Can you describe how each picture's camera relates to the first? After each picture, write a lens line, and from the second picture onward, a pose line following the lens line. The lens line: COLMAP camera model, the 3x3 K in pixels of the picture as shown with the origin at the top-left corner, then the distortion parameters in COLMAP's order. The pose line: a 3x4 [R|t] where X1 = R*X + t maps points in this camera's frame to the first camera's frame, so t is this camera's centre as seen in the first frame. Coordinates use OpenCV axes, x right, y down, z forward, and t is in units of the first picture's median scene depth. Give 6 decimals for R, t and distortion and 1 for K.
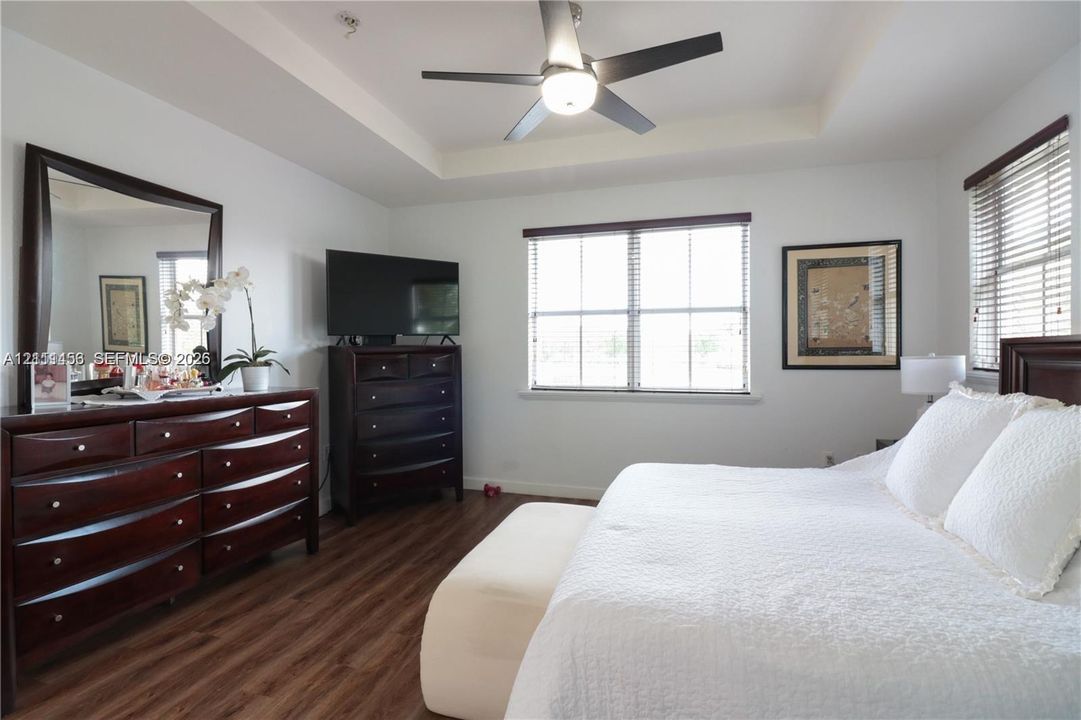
lens RADIAL K [[499.2, 0, 536.9], [0, 499.2, 356.1], [0, 0, 1]] dist [-0.019340, -0.001169]
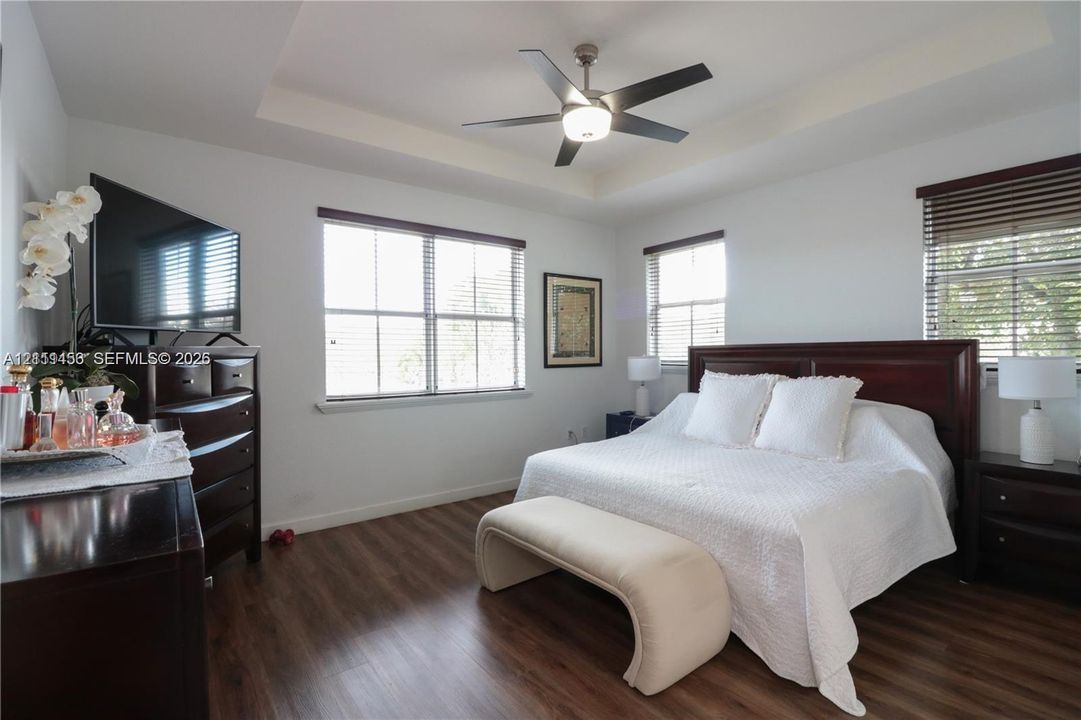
lens RADIAL K [[499.2, 0, 538.9], [0, 499.2, 358.6], [0, 0, 1]] dist [-0.019340, -0.001169]
pose [[0.580688, -0.007785, 0.814089, -0.520958], [0.014217, 0.999899, -0.000579, 0.001654], [-0.814002, 0.011910, 0.580740, 0.250781]]
